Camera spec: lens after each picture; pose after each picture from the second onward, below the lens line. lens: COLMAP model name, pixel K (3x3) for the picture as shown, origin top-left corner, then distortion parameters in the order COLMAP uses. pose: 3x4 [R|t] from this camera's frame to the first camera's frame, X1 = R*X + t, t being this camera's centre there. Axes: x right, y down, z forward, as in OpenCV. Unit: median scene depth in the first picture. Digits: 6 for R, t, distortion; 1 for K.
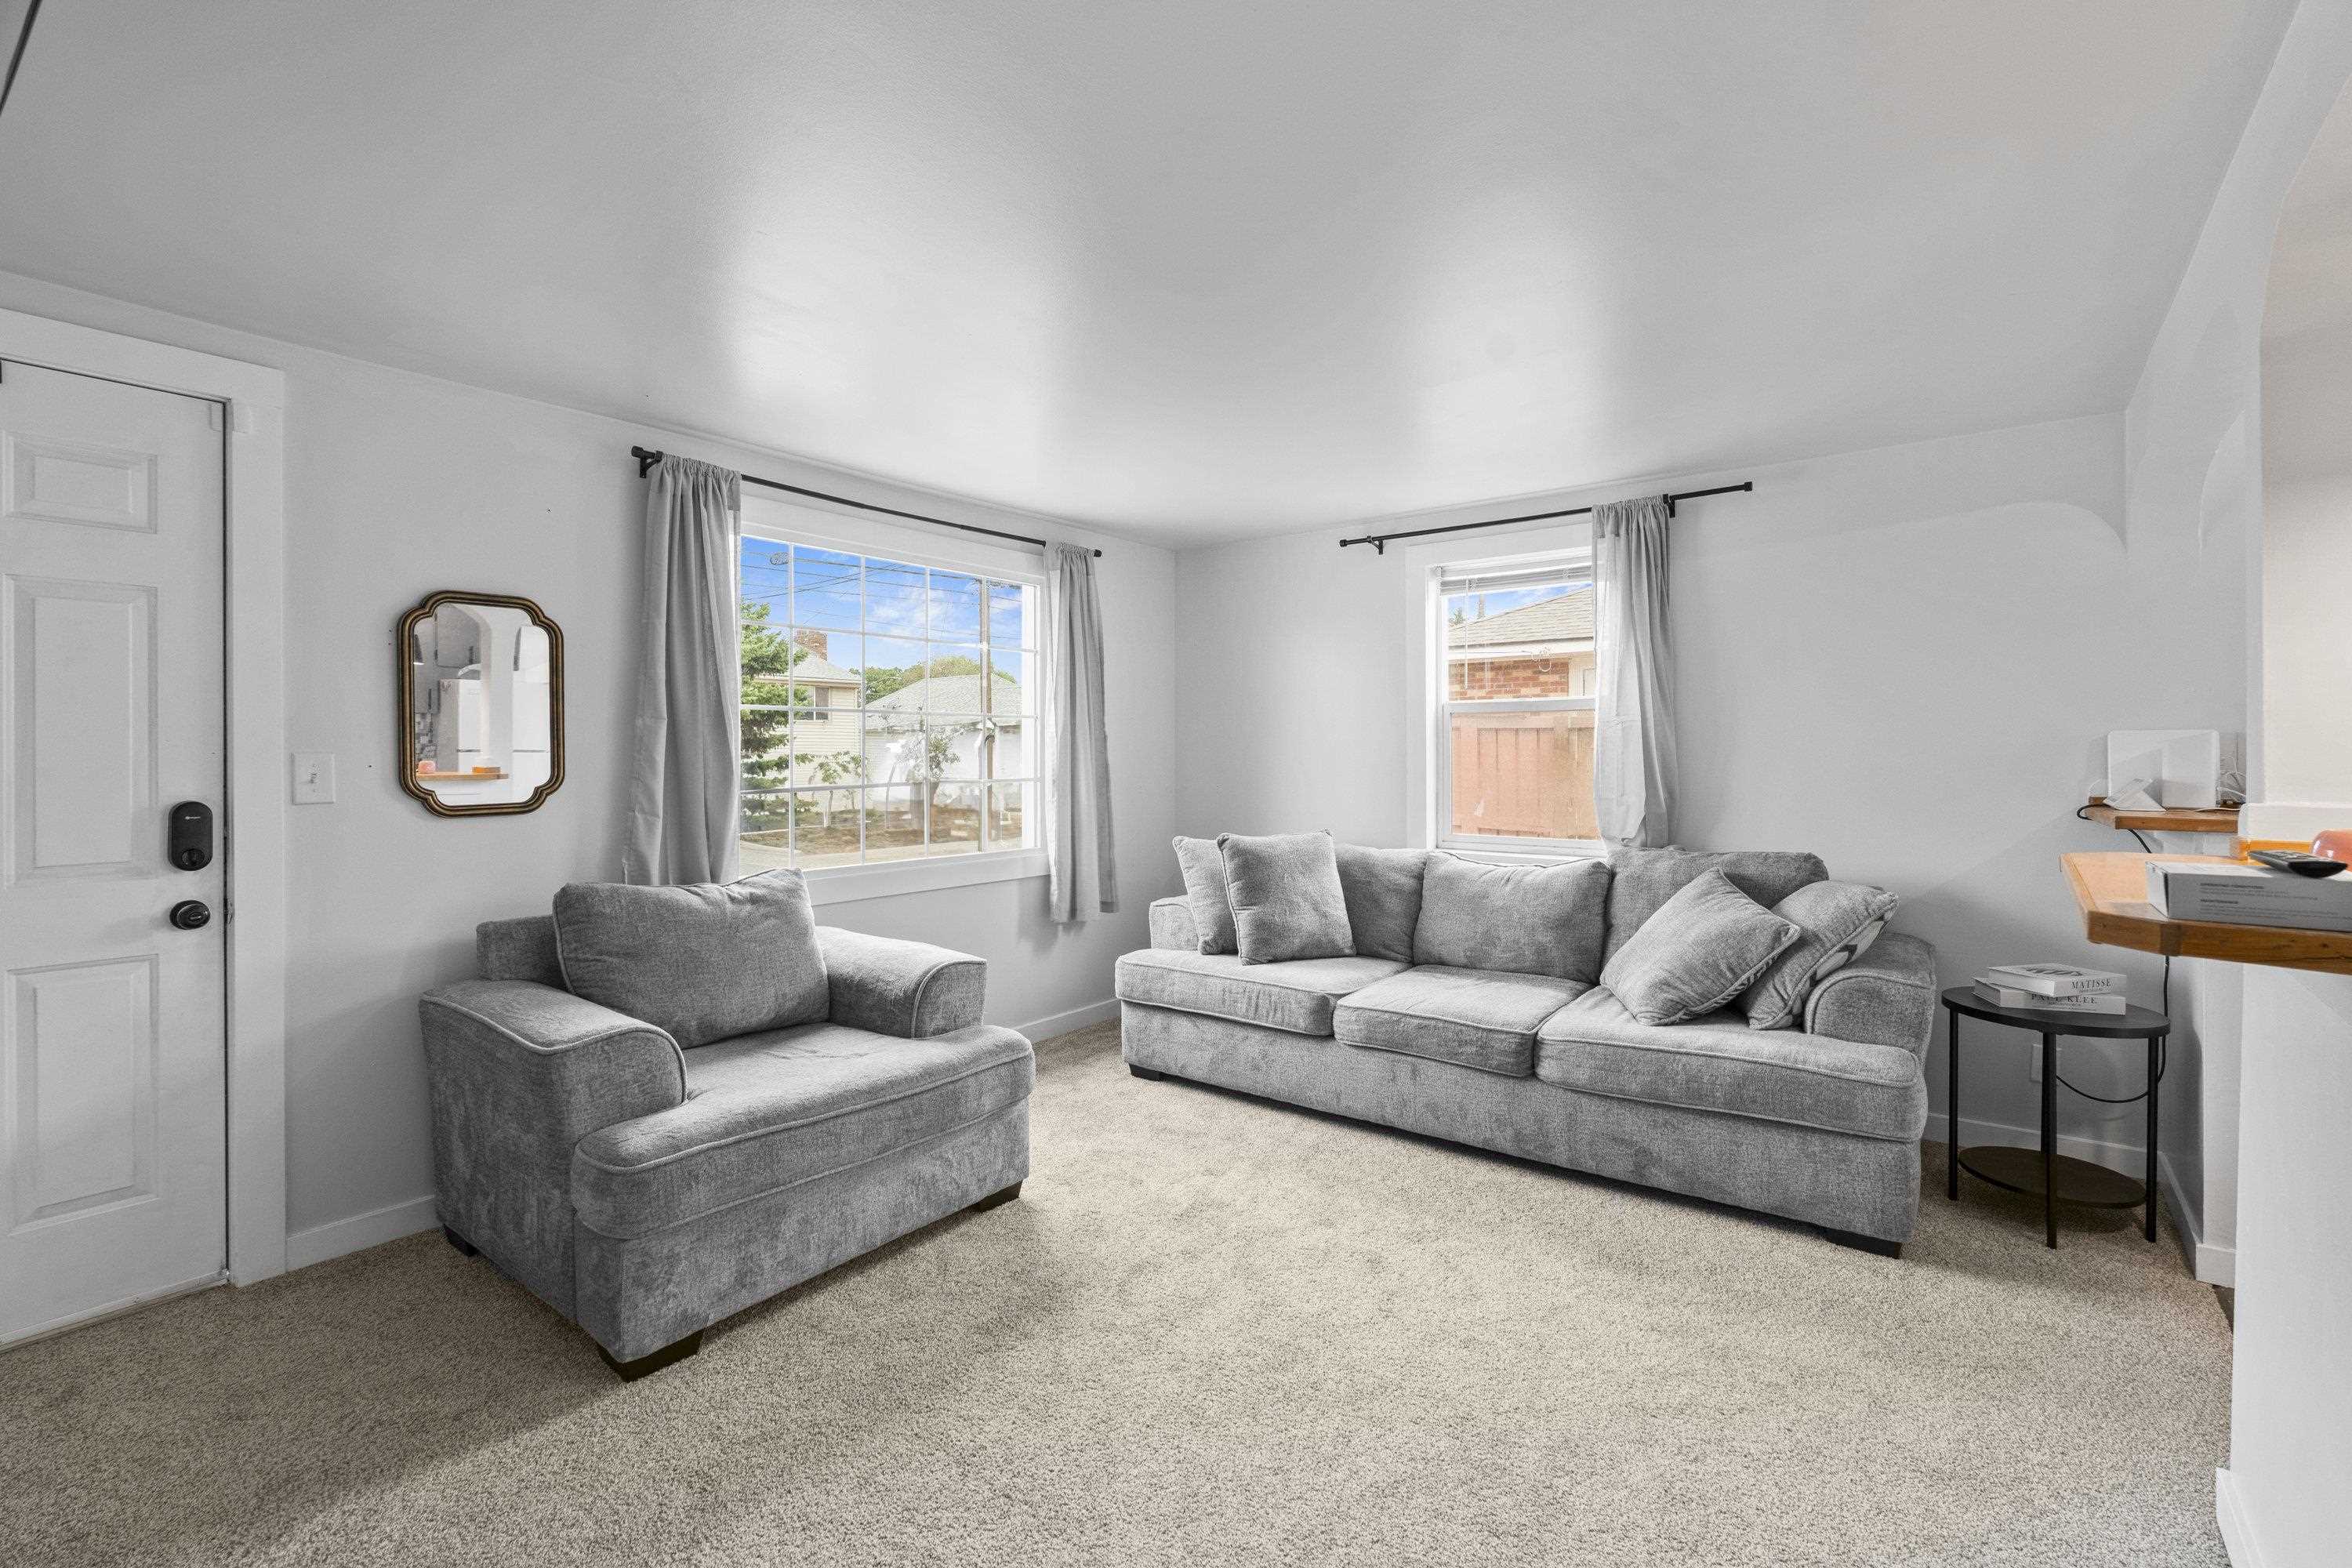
lens RADIAL K [[1044.3, 0, 1180.6], [0, 1044.3, 737.8], [0, 0, 1]] dist [-0.000638, 0.000196]
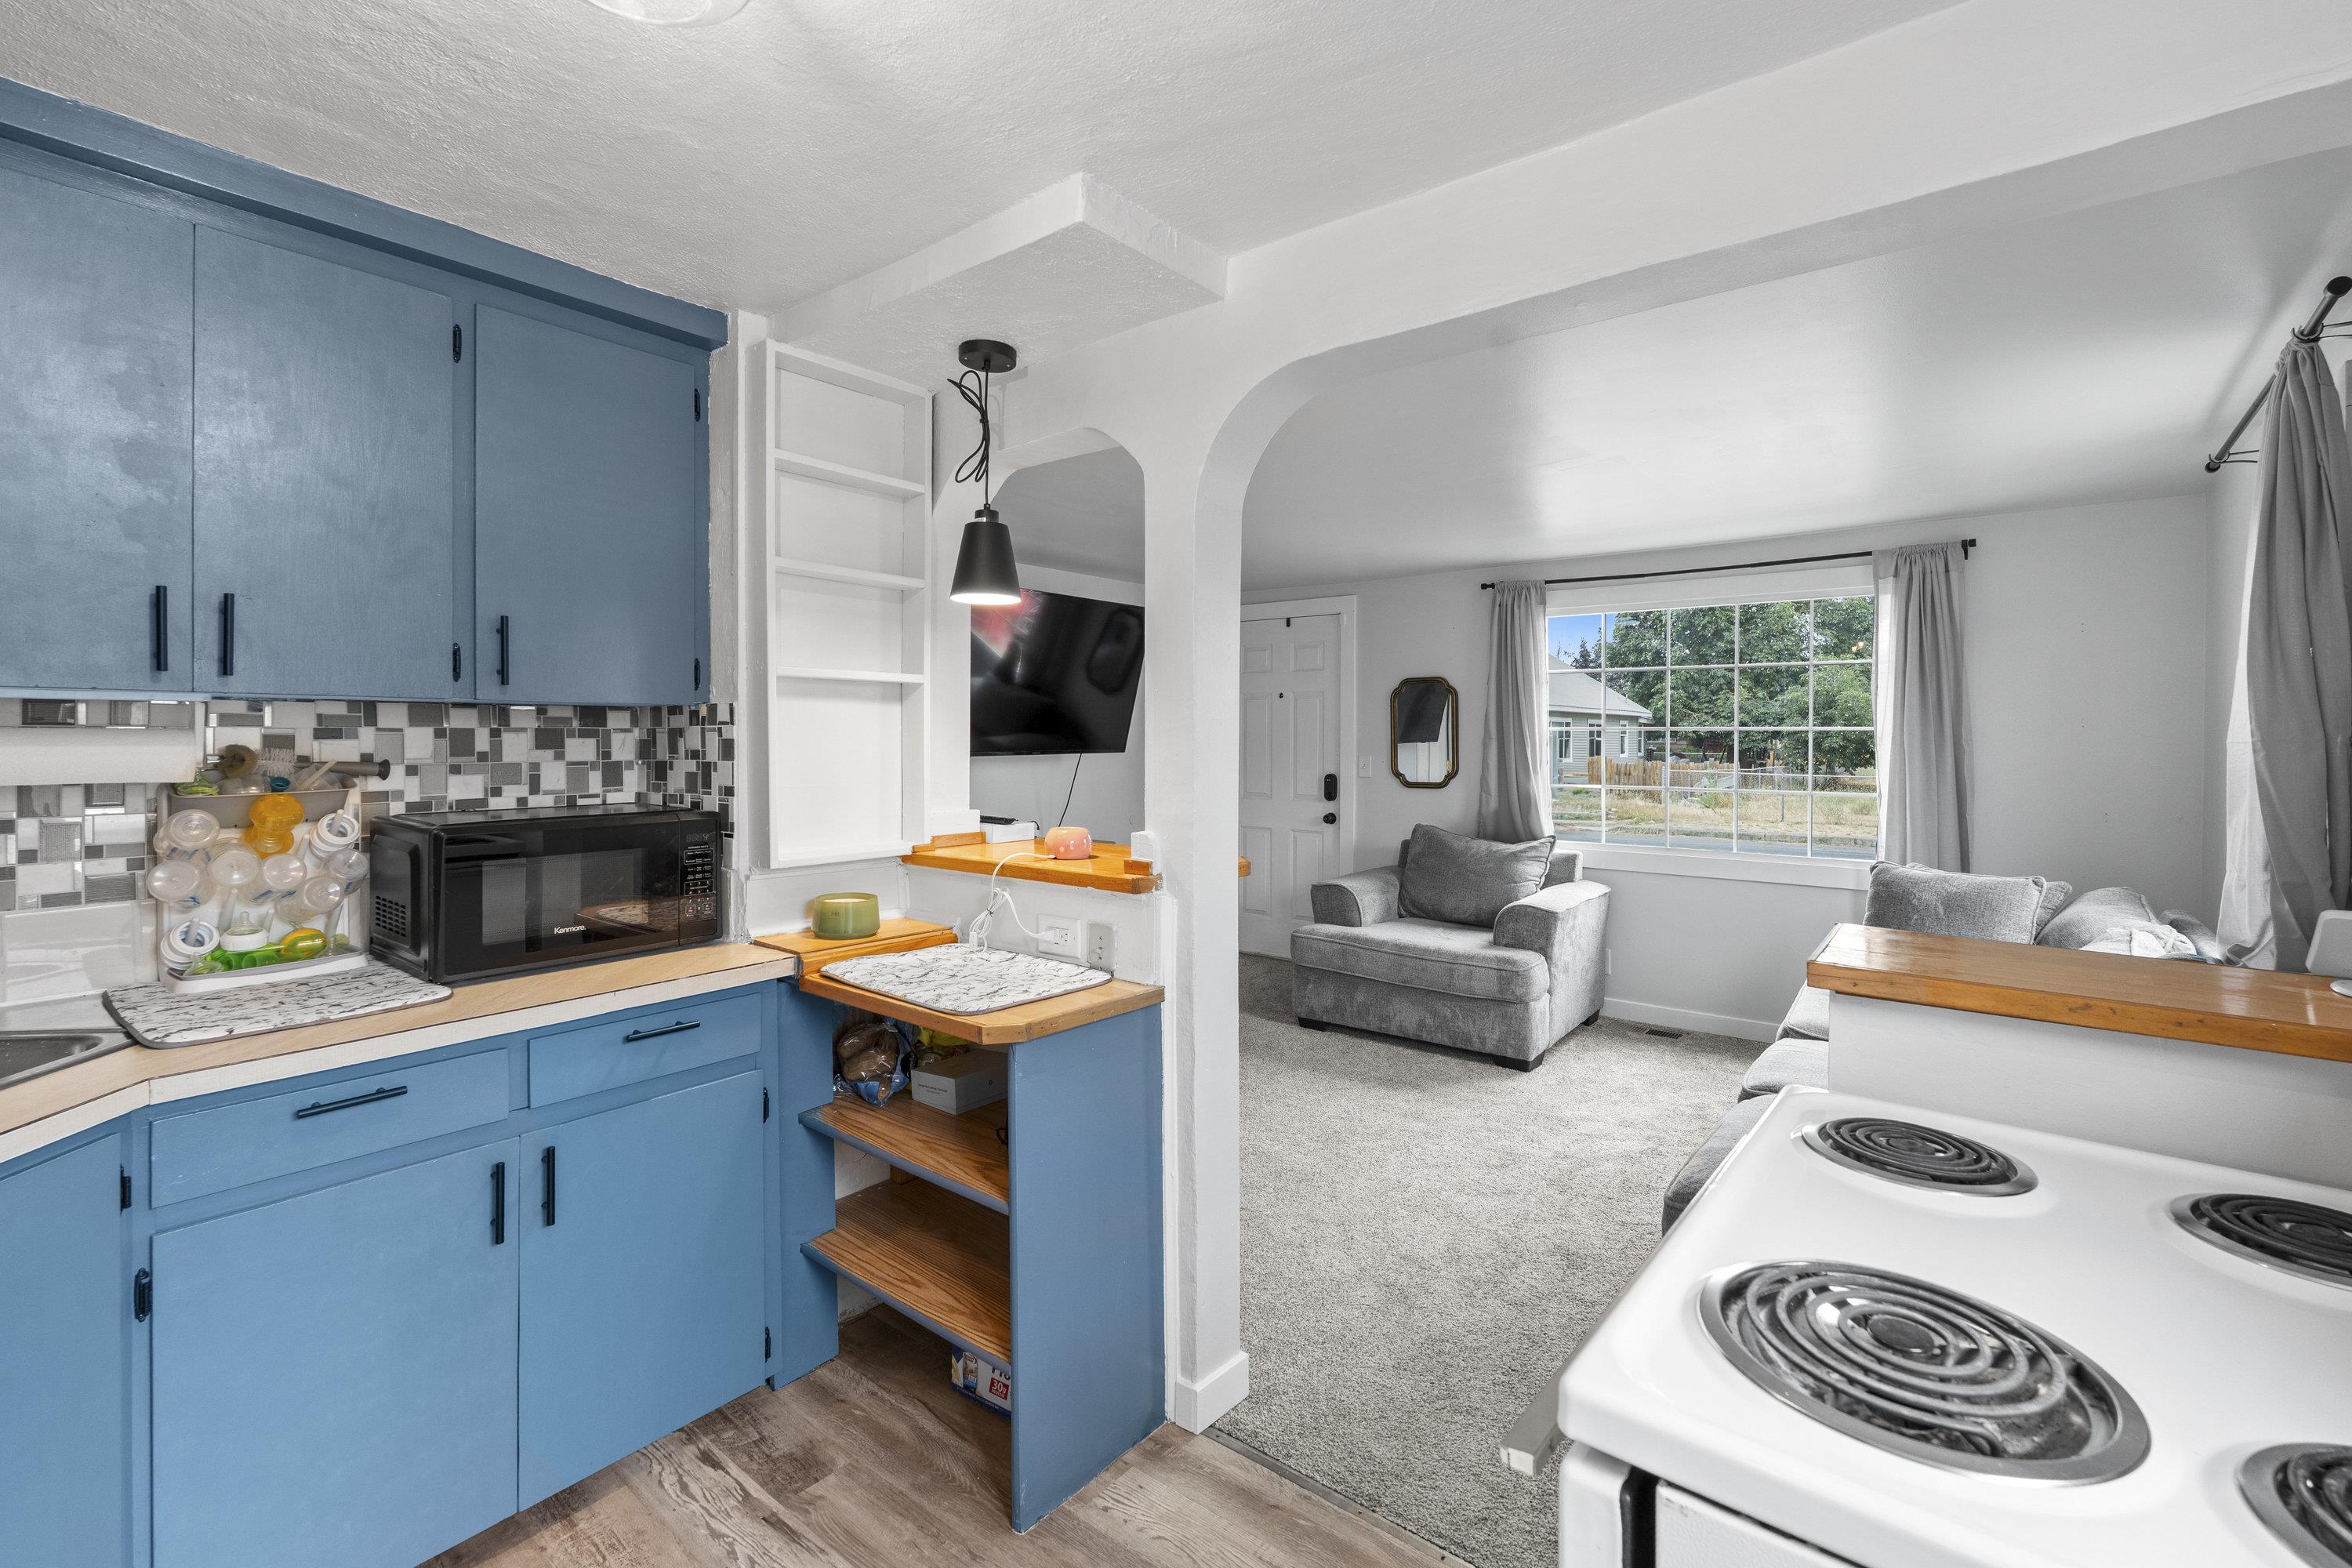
lens RADIAL K [[1044.3, 0, 1180.6], [0, 1044.3, 737.8], [0, 0, 1]] dist [-0.000638, 0.000196]
pose [[-0.018239, 0.001860, -0.999832, 1.449713], [0.004237, 0.999989, 0.001783, -0.029615], [0.999825, -0.004204, -0.018247, 0.614933]]
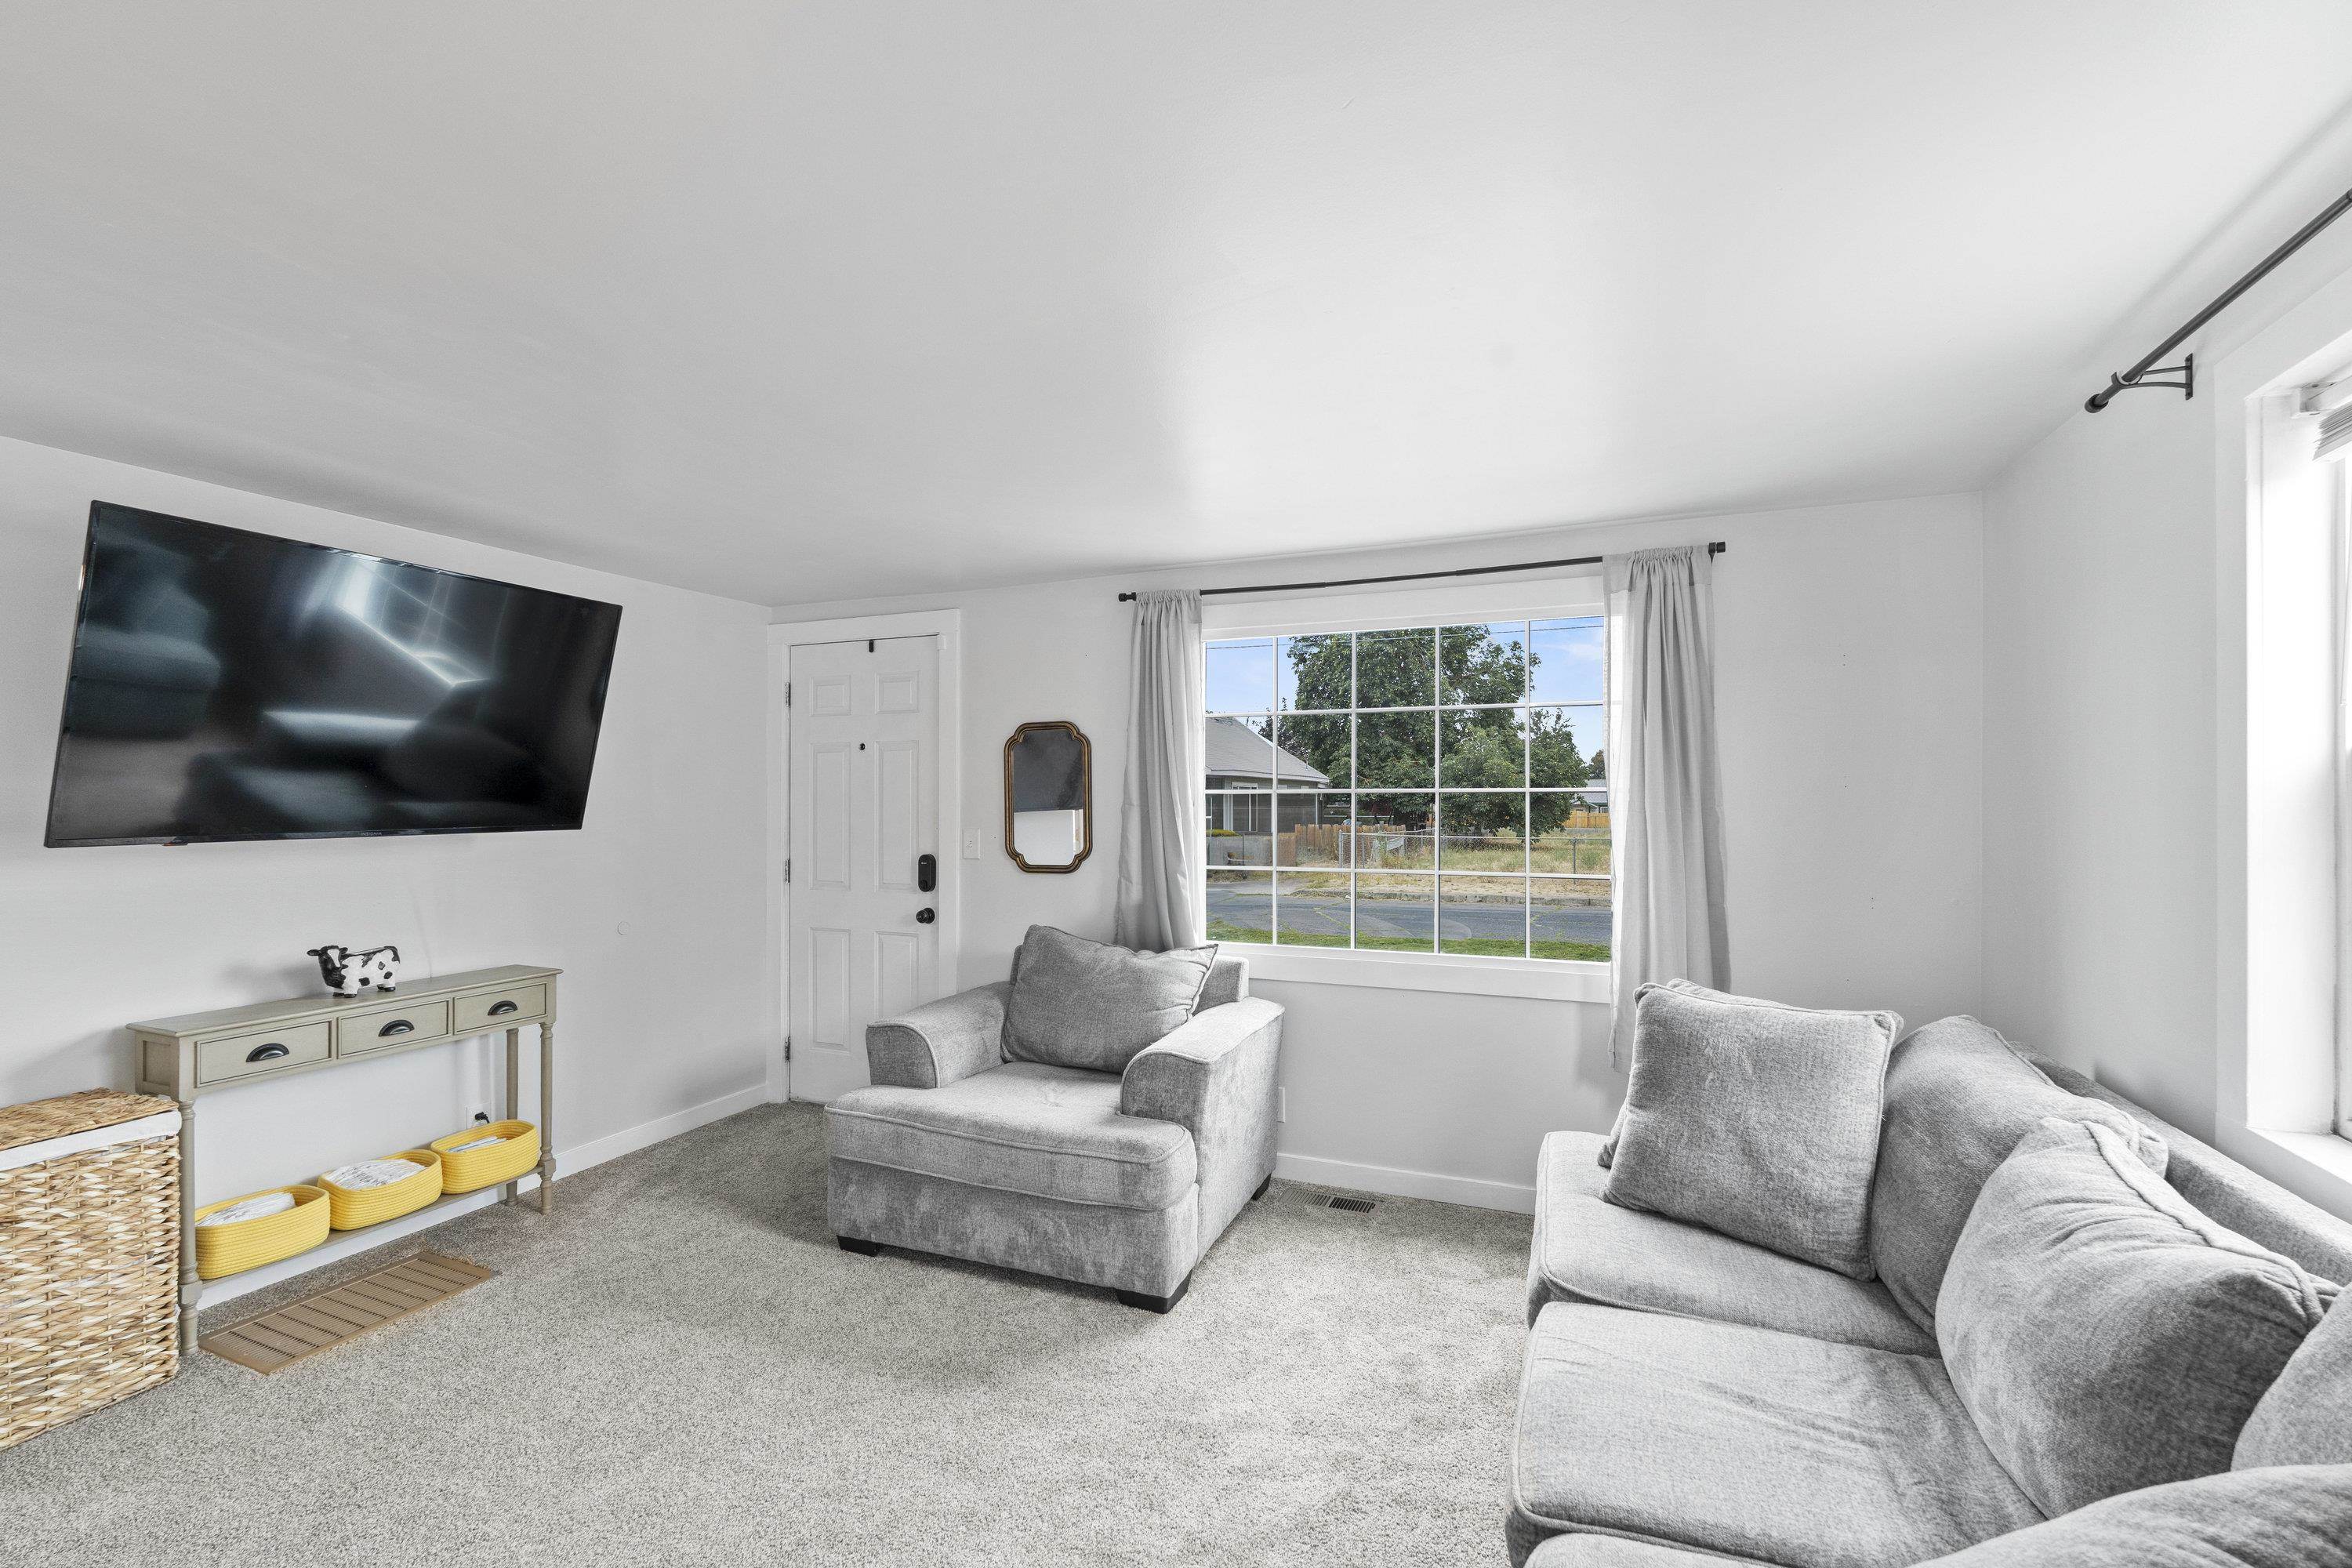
lens RADIAL K [[1029.4, 0, 1175.6], [0, 1029.4, 795.1], [0, 0, 1]] dist [-0.001561, 0.000331]
pose [[0.254759, -0.006629, -0.966982, 0.840693], [0.007541, 0.999960, -0.004869, -0.028659], [0.966975, -0.006052, 0.254799, 0.868473]]
